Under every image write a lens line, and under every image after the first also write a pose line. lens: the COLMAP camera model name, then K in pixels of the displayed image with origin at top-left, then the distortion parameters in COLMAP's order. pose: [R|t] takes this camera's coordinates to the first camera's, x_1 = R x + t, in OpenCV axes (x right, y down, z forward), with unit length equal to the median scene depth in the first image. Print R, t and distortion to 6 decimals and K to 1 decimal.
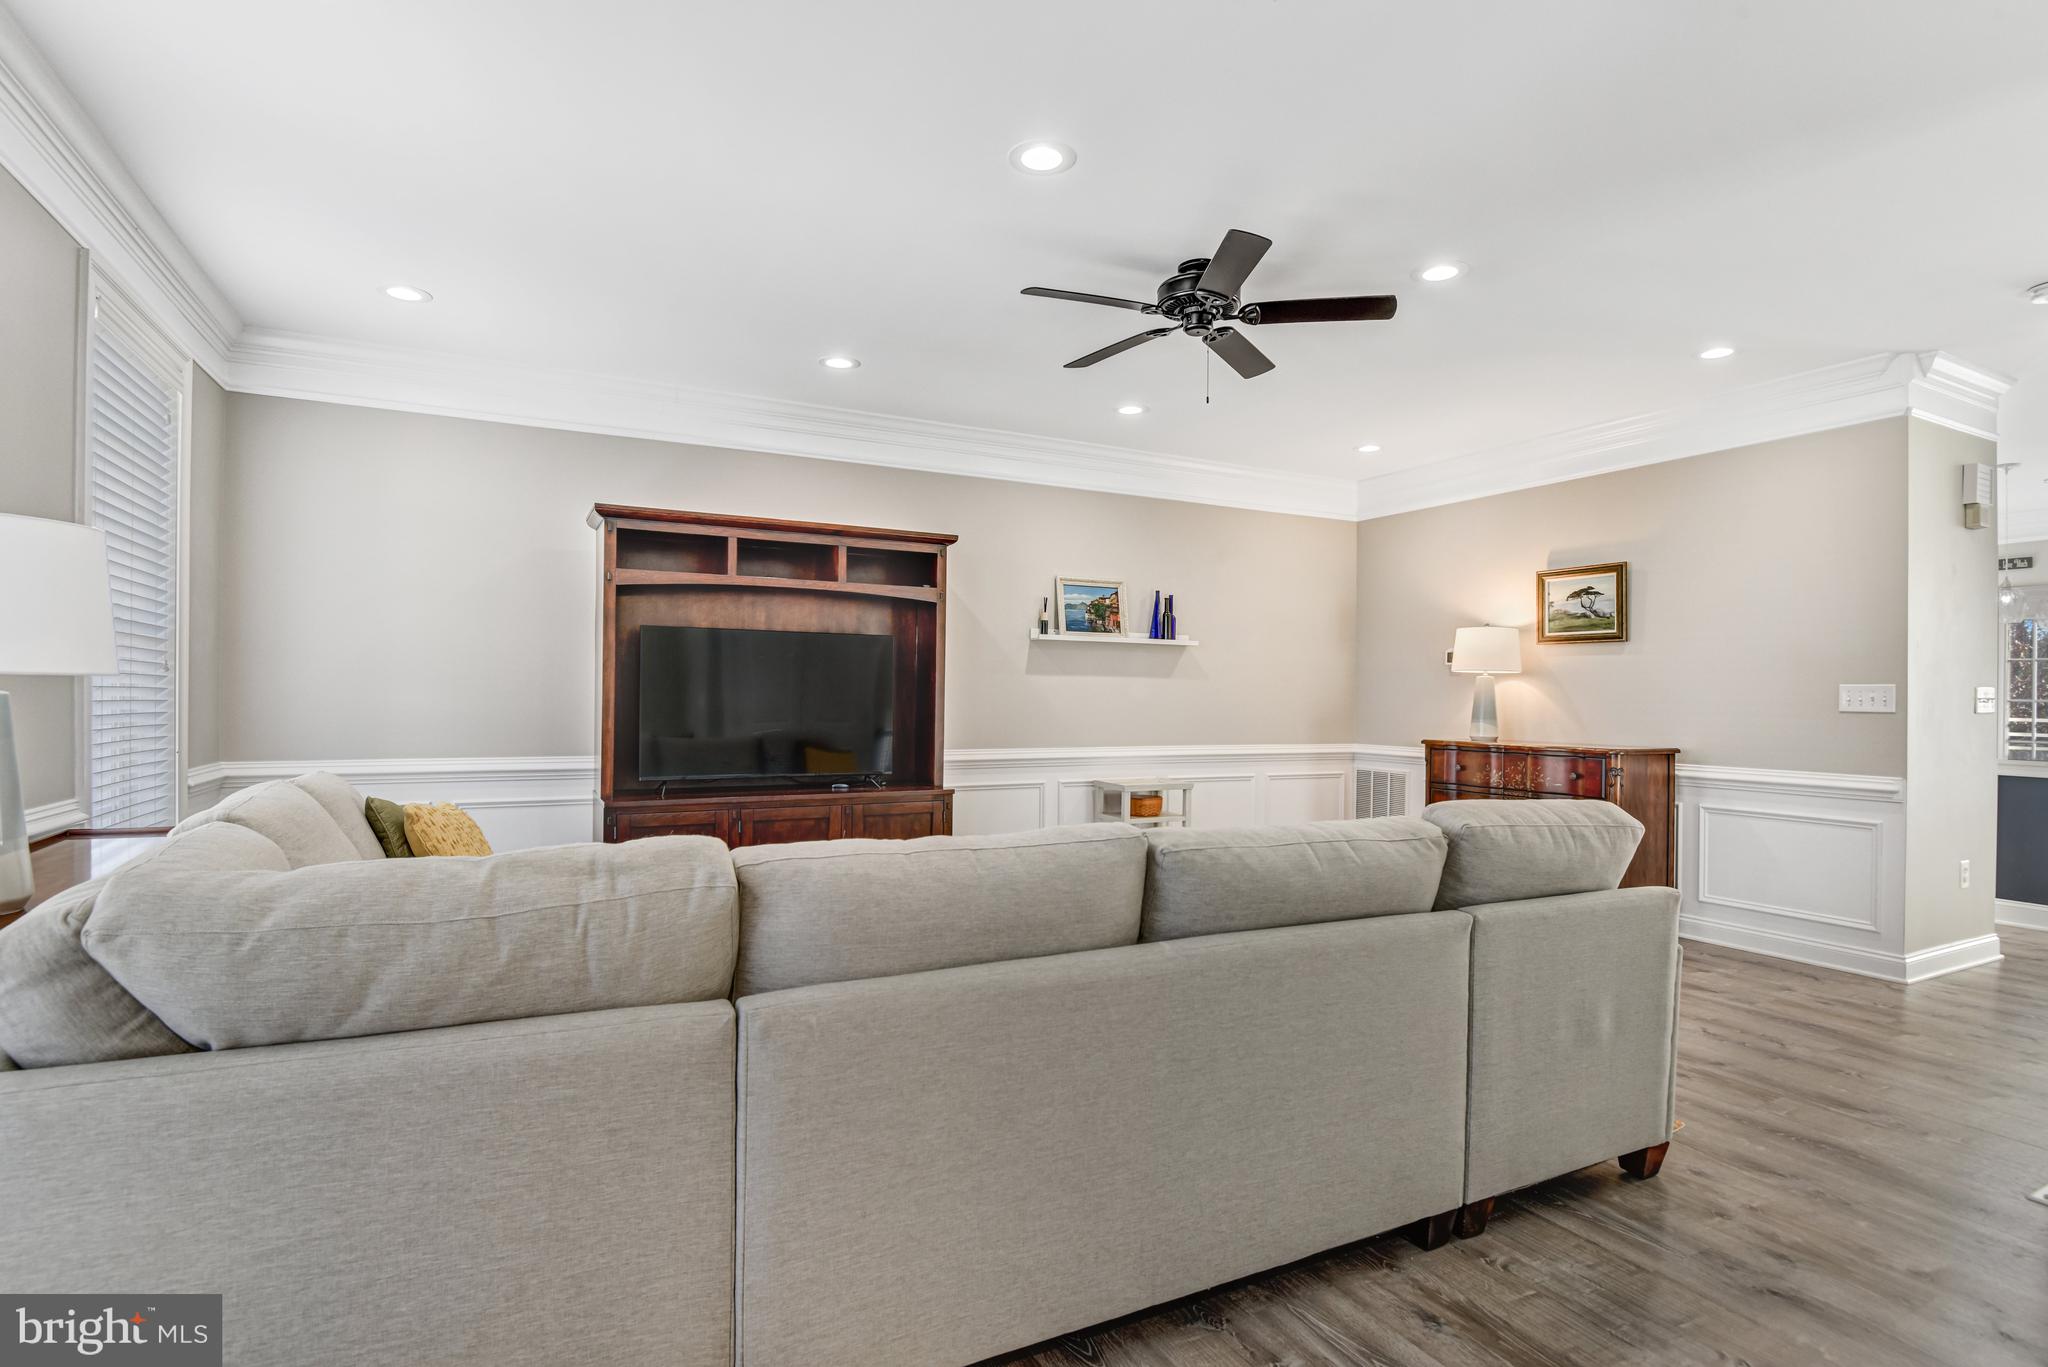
lens RADIAL K [[1013.5, 0, 1035.4], [0, 1013.5, 685.9], [0, 0, 1]] dist [-0.000307, 0.000035]
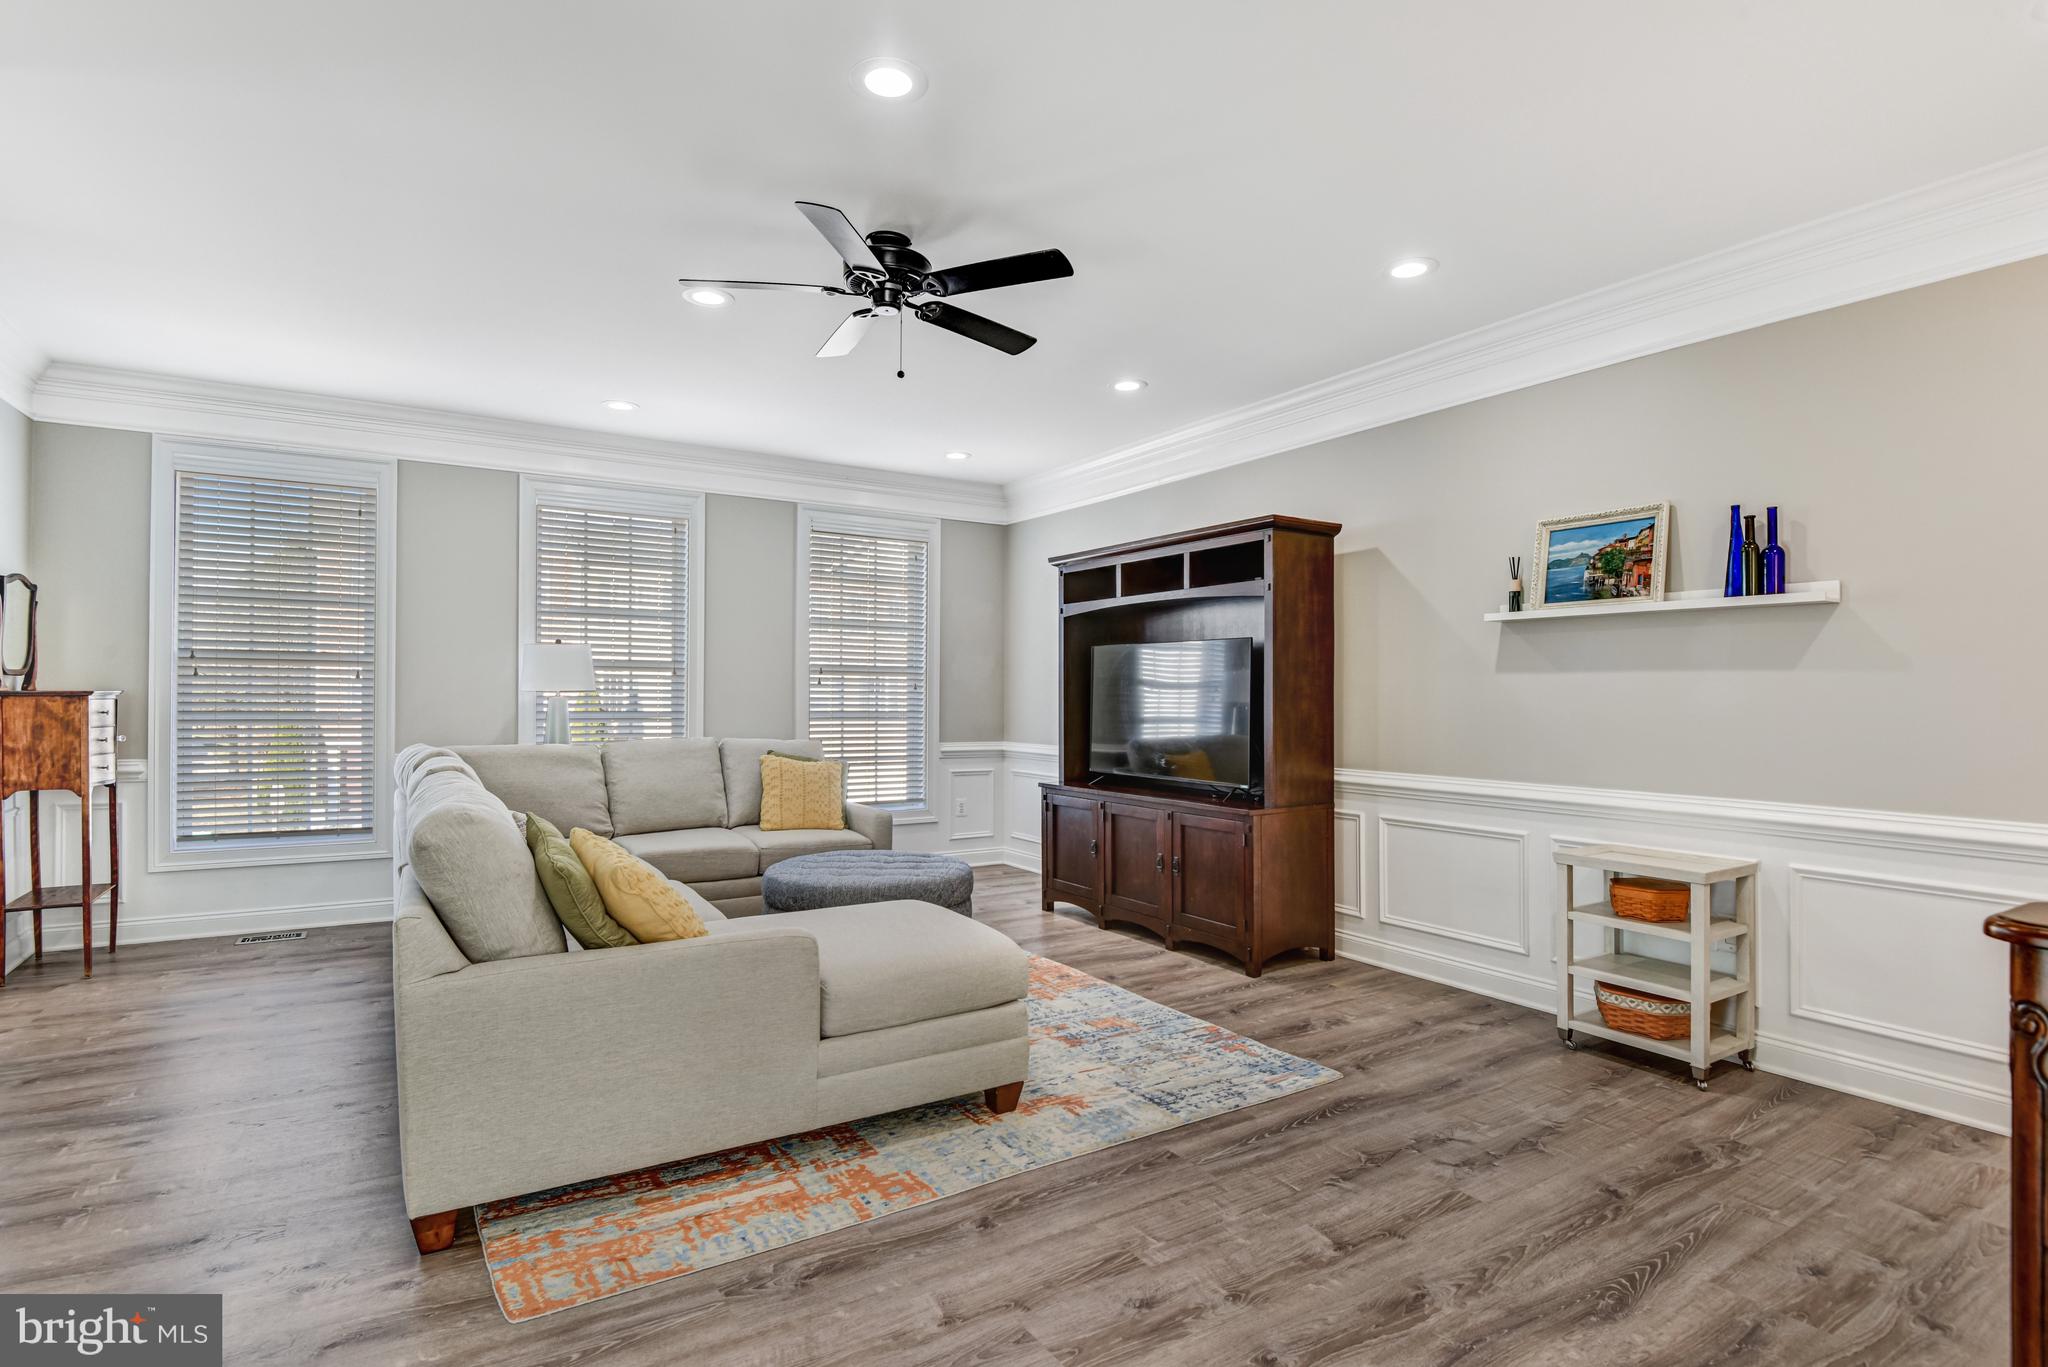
lens RADIAL K [[1013.5, 0, 1031.5], [0, 1013.5, 693.5], [0, 0, 1]] dist [-0.000307, 0.000035]
pose [[0.086154, -0.013266, -0.996193, 0.629962], [0.002255, 0.999911, -0.013120, 0.010571], [0.996279, -0.001116, 0.086177, 0.606047]]
